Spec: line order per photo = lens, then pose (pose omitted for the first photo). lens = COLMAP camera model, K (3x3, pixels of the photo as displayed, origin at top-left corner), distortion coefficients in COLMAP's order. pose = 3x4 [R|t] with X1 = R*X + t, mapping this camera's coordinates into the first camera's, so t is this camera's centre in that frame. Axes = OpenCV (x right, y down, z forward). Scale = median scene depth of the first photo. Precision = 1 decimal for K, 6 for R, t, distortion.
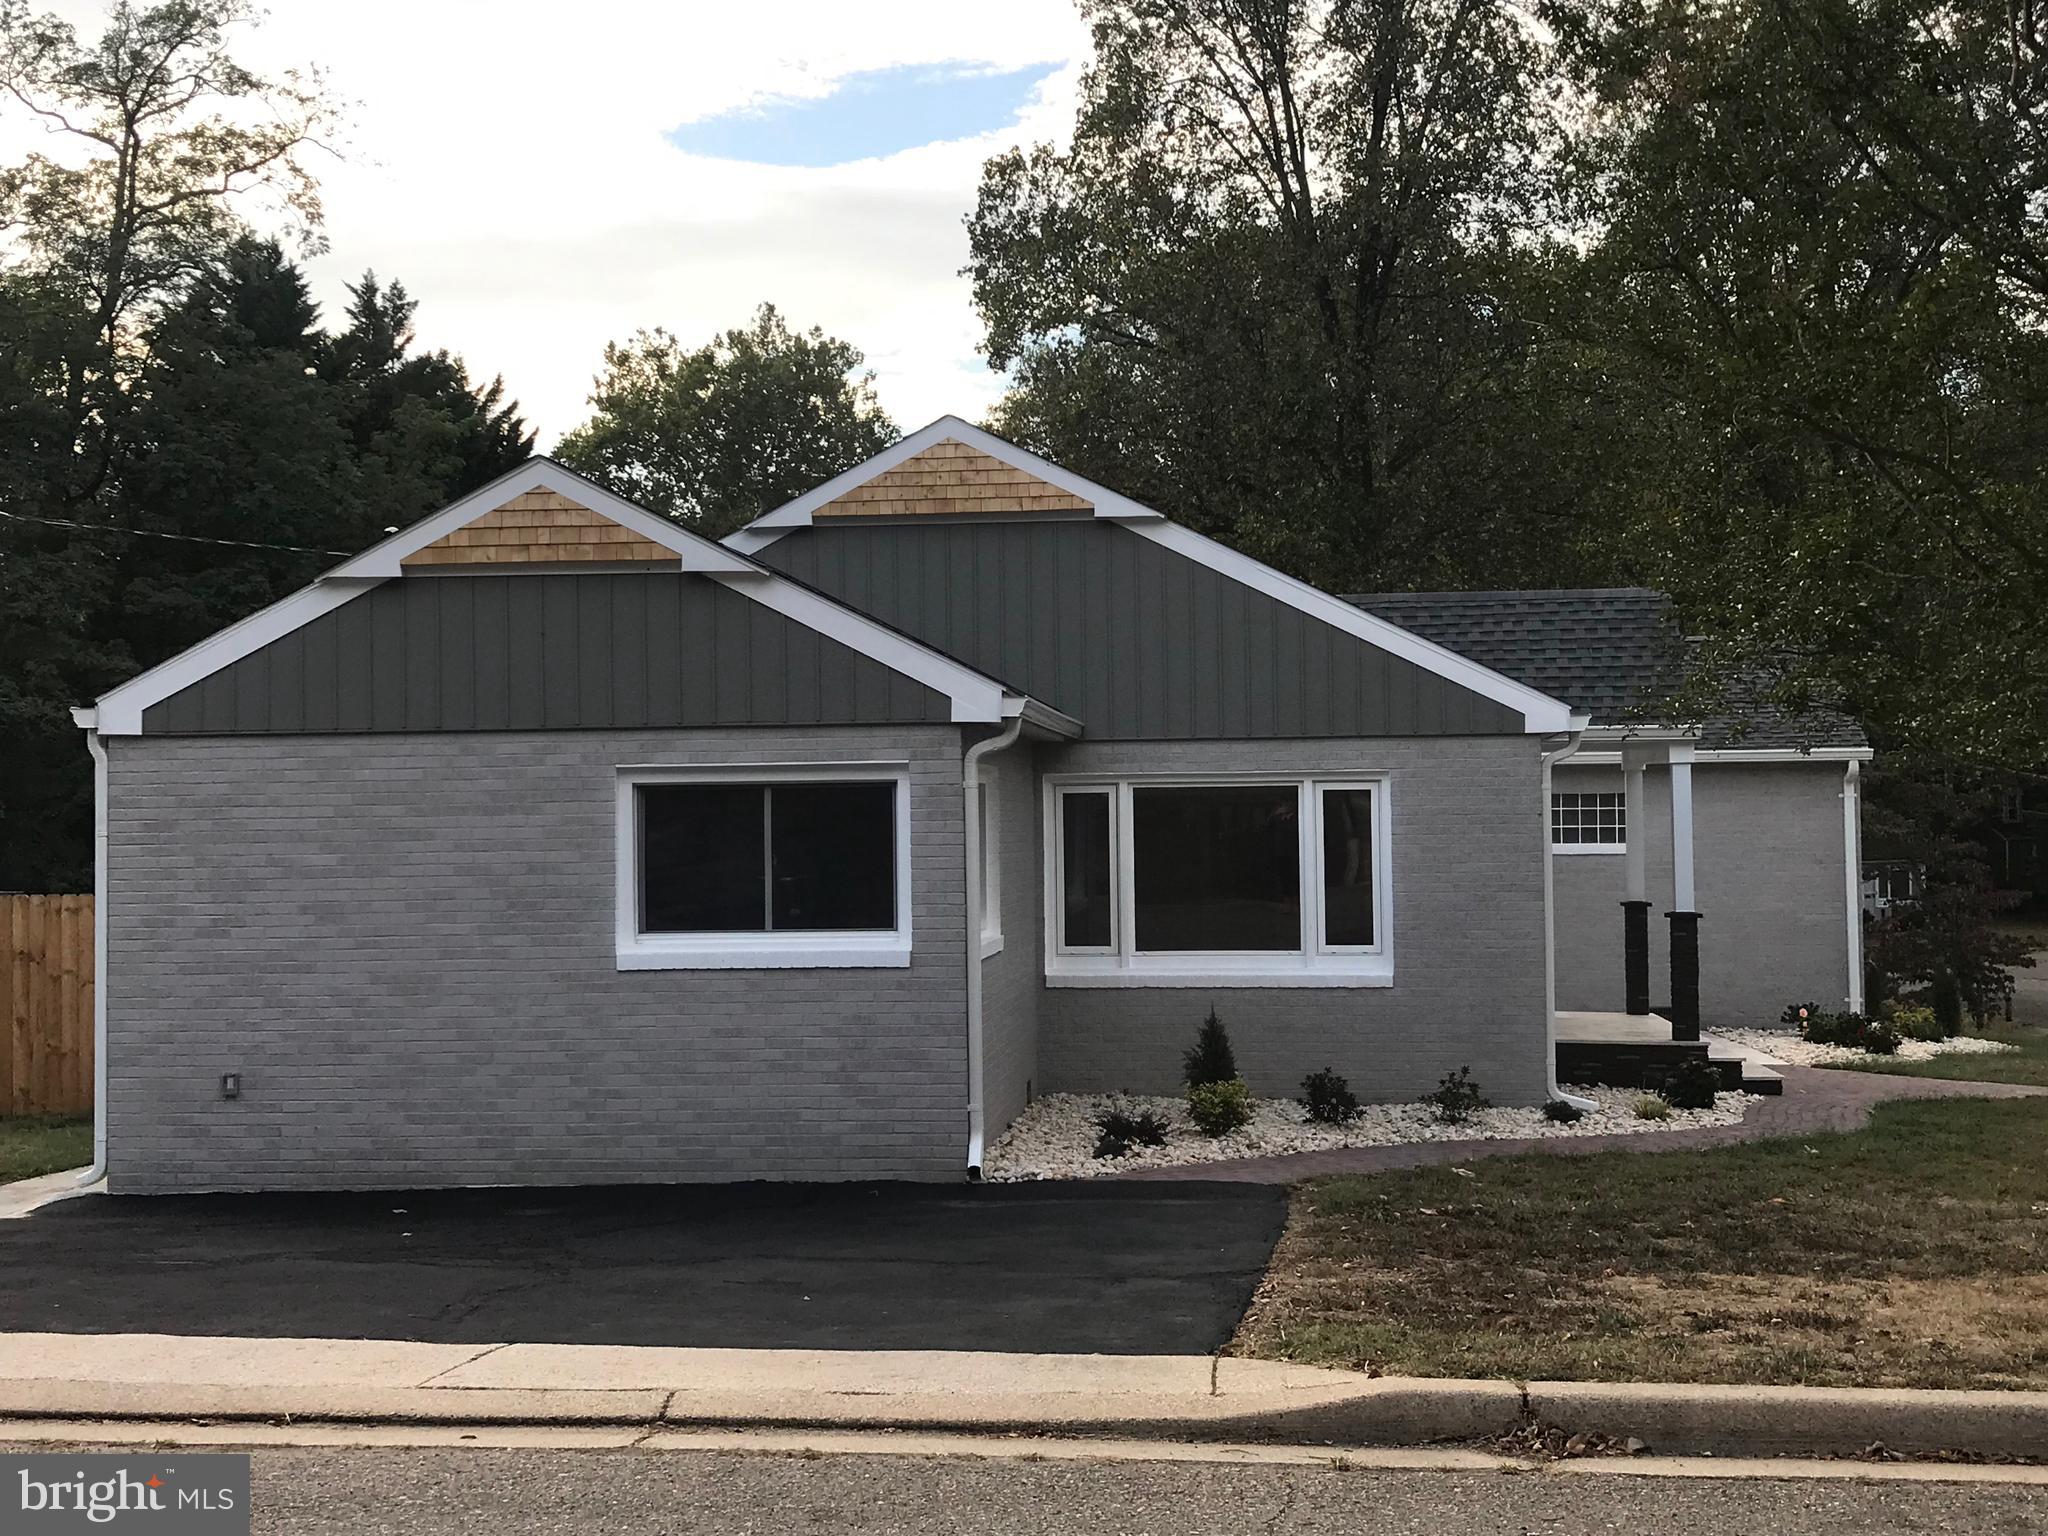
lens RADIAL K [[2553.1, 0, 1028.1], [0, 2553.1, 768.7], [0, 0, 1]] dist [0.015666, 0.000000]
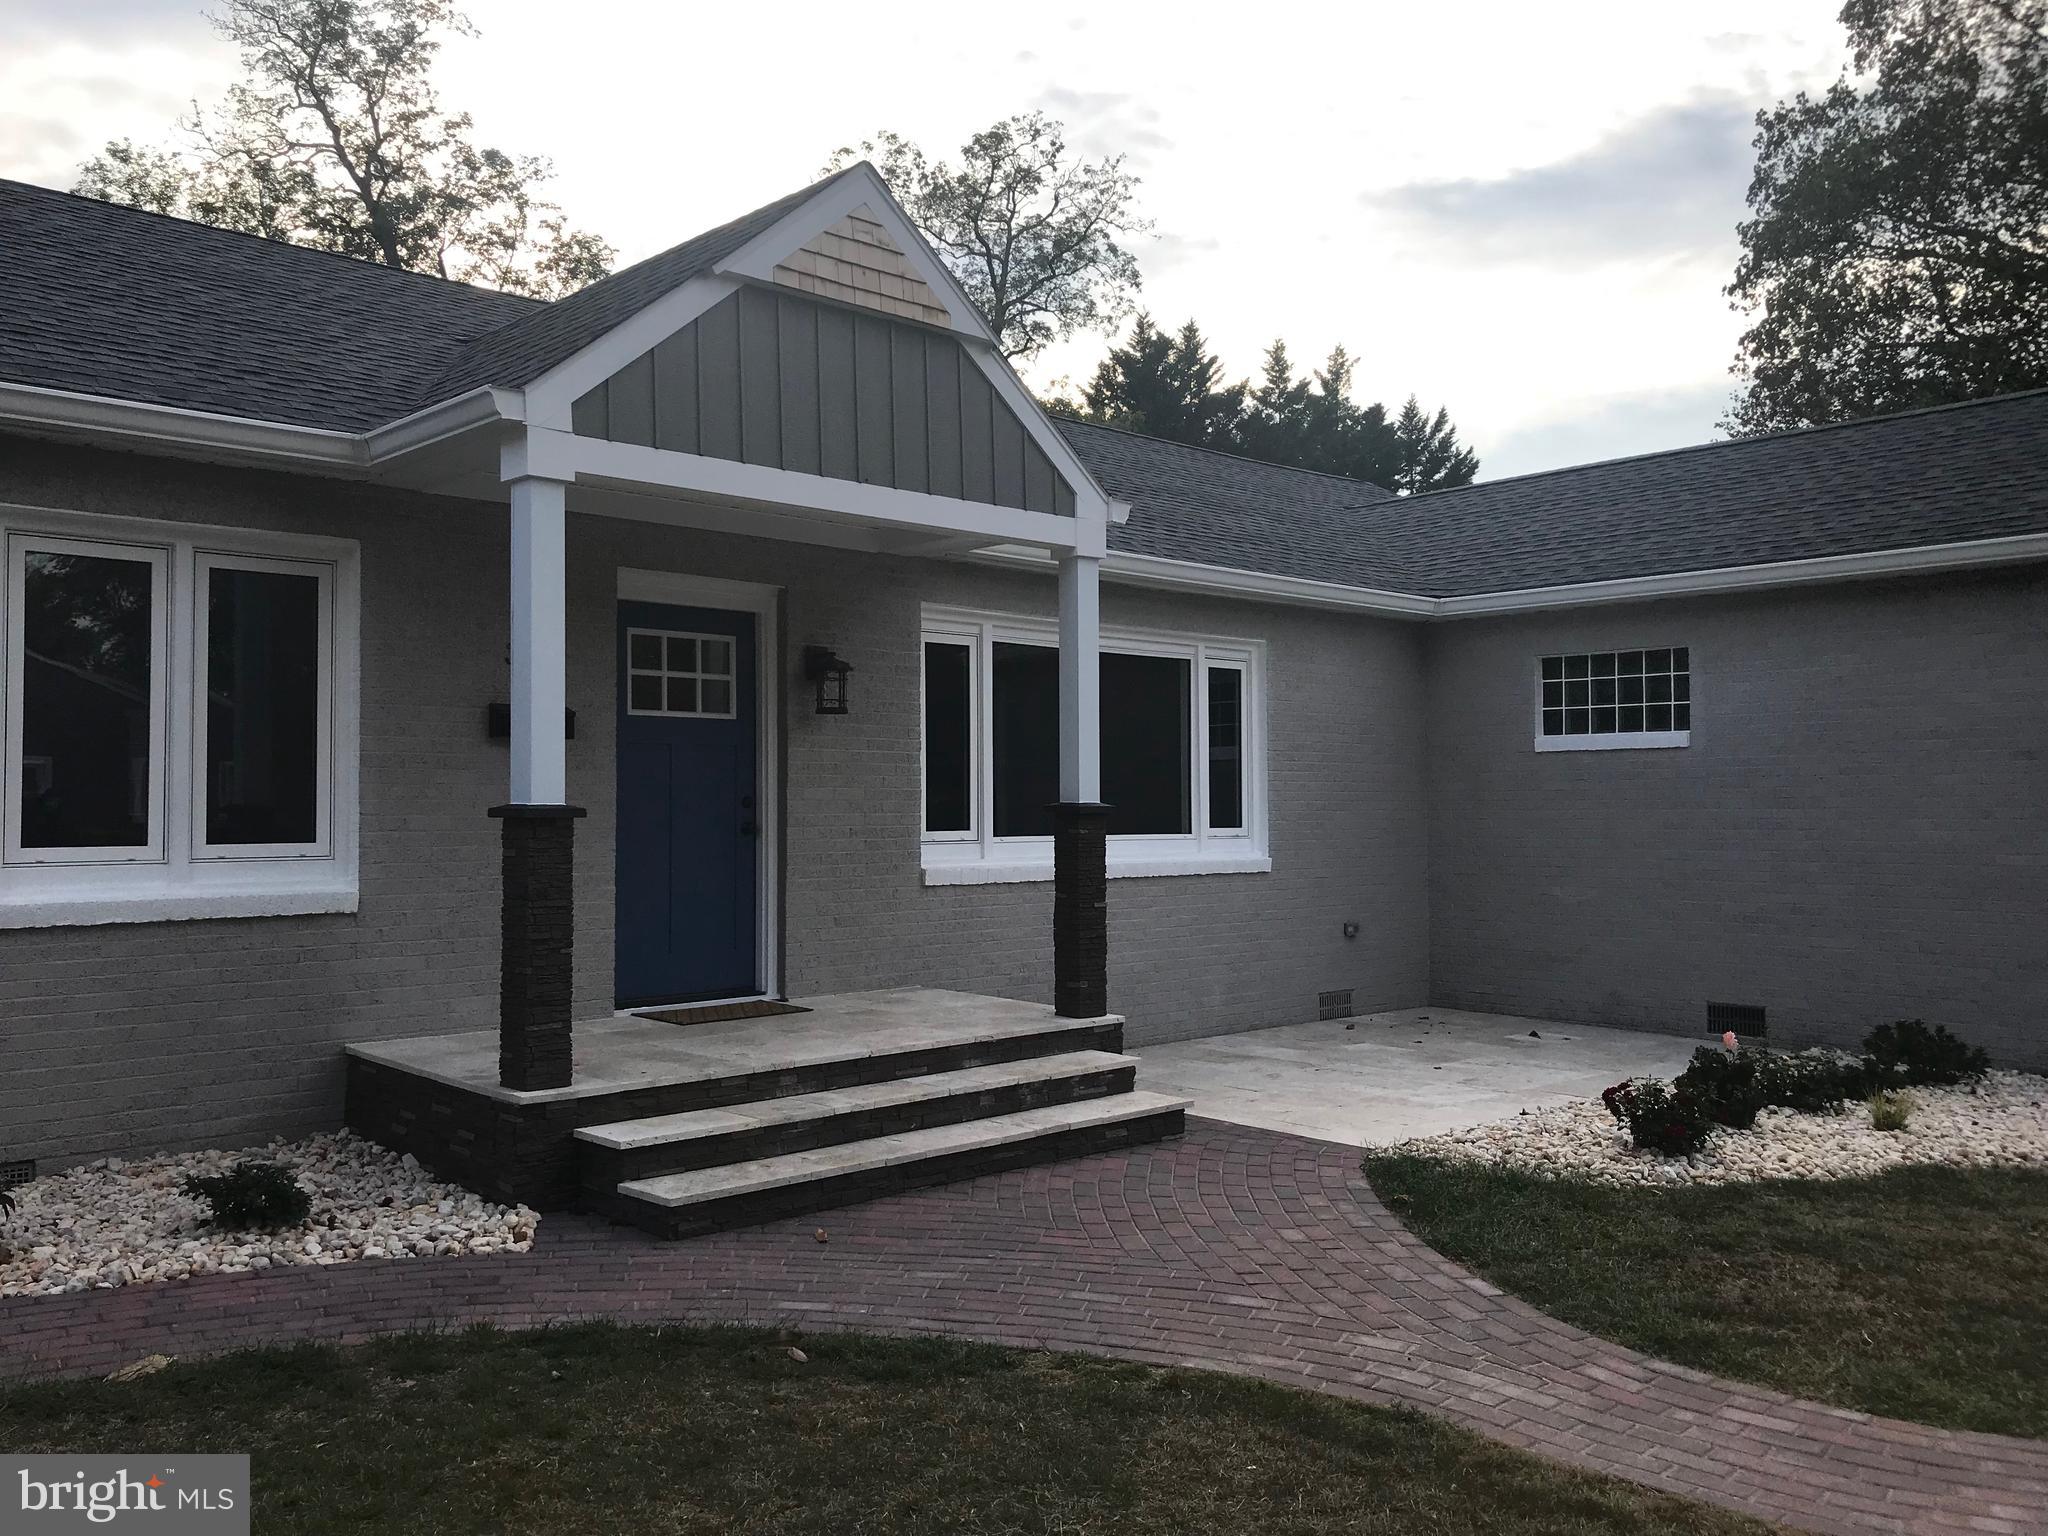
lens RADIAL K [[1698.5, 0, 1036.5], [0, 1698.5, 771.1], [0, 0, 1]] dist [0.008944, 0.001089]
pose [[0.770886, -0.004725, -0.636955, 0.577085], [0.010372, 0.999933, 0.005135, 0.054358], [0.636889, -0.010565, 0.770883, 0.914229]]
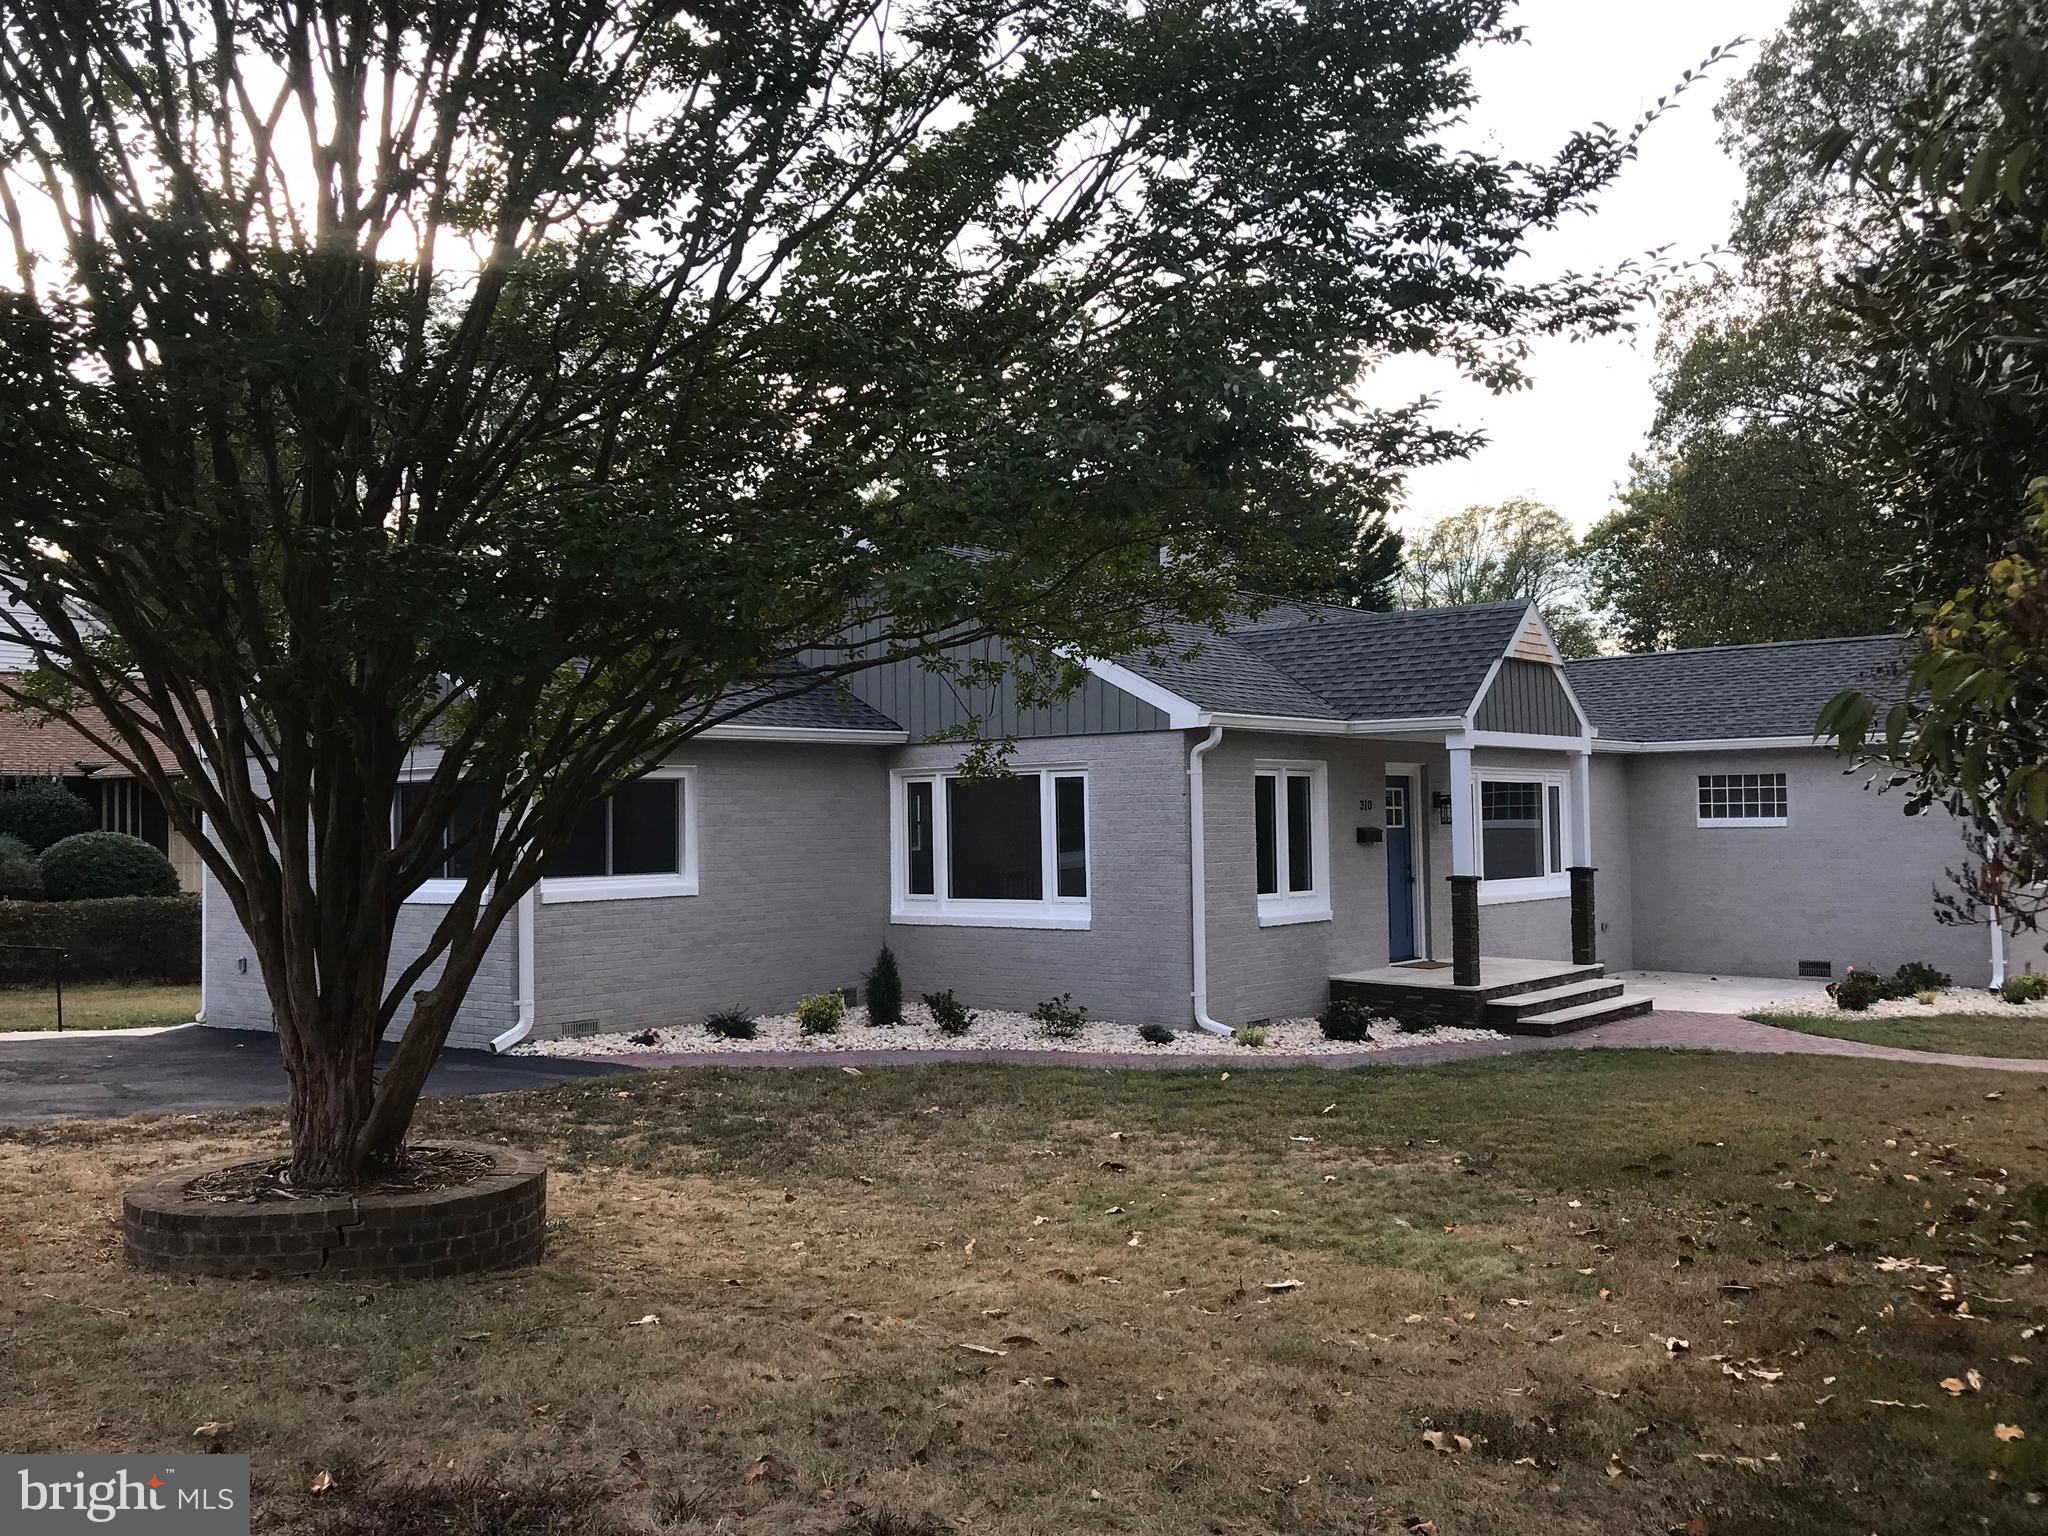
lens RADIAL K [[1758.9, 0, 1008.4], [0, 1758.9, 756.6], [0, 0, 1]] dist [-0.037627, -0.001943]
pose [[0.830800, -0.019989, -0.556213, 0.589815], [0.016600, 0.999800, -0.011135, 0.007512], [0.556324, 0.000018, 0.830965, 0.246082]]
